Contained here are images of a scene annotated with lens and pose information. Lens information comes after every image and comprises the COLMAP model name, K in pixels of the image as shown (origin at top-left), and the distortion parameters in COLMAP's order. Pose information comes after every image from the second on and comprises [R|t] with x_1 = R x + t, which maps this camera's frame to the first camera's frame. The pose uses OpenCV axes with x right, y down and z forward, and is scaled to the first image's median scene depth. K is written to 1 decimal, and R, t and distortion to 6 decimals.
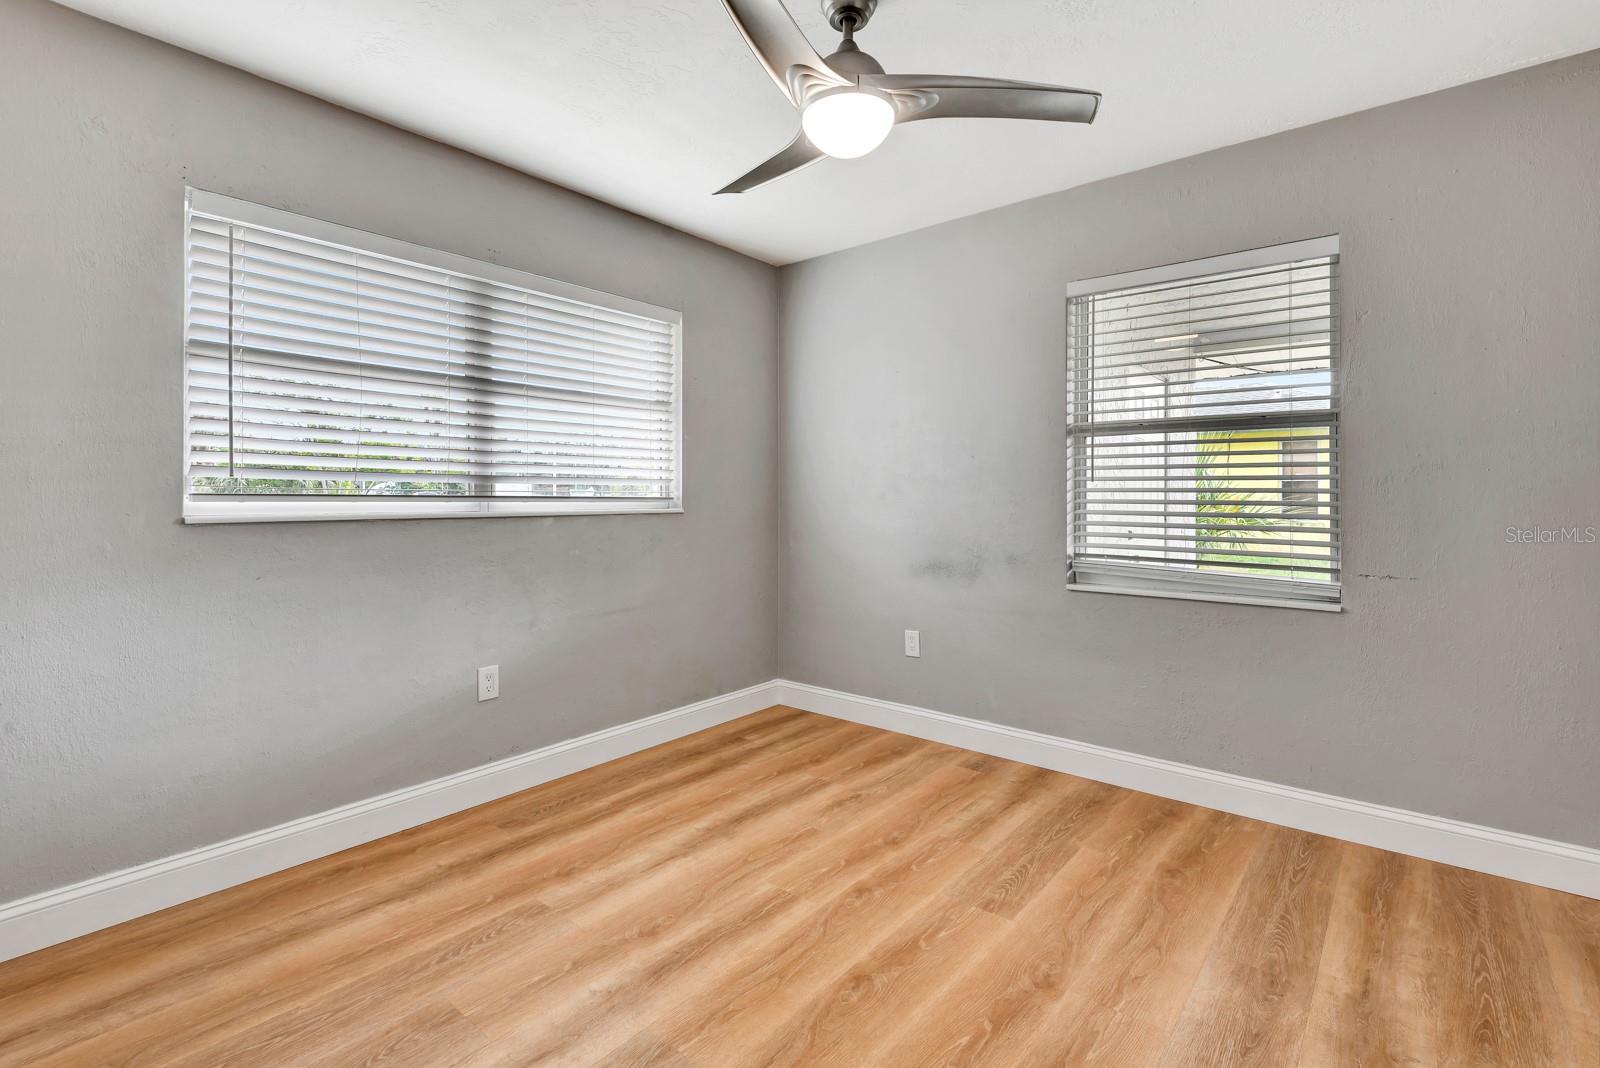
lens RADIAL K [[741.4, 0, 789.1], [0, 741.4, 496.2], [0, 0, 1]] dist [0.014595, -0.000551]
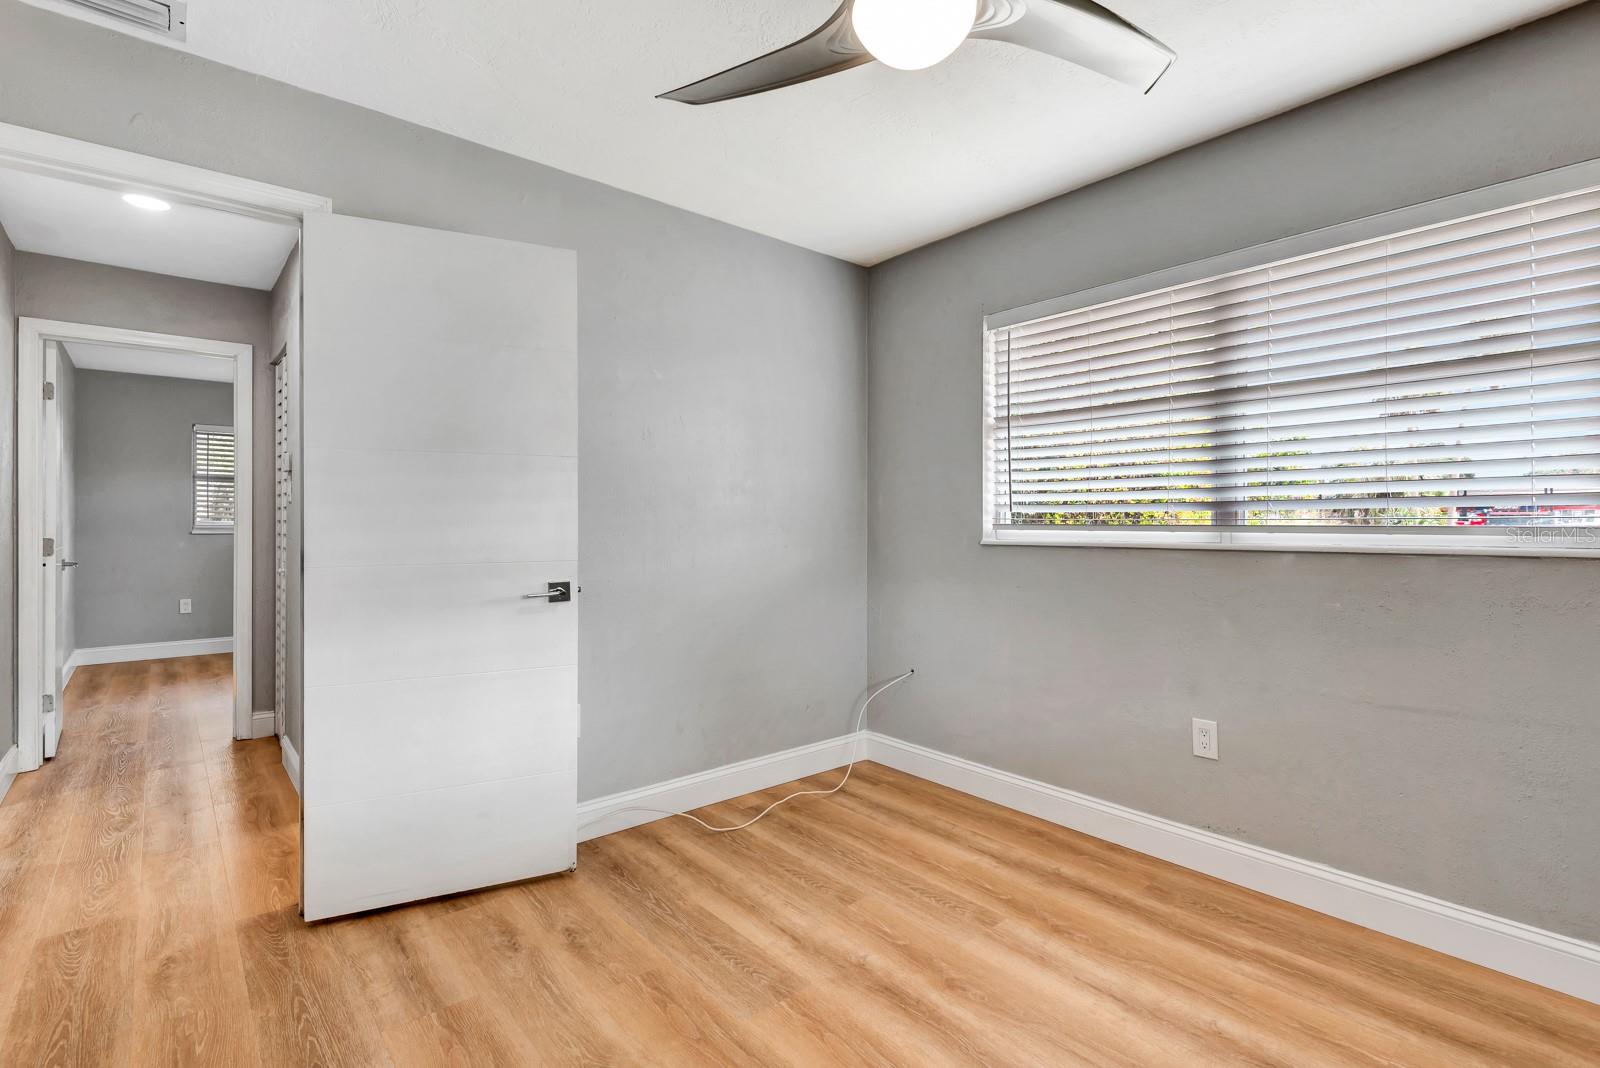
lens RADIAL K [[761.9, 0, 790.2], [0, 761.9, 524.0], [0, 0, 1]] dist [0.001890, -0.000660]
pose [[-0.177924, 0.001370, -0.984043, 0.628642], [0.000126, 0.999999, 0.001369, -0.003405], [0.984044, 0.000120, -0.177924, 0.753756]]
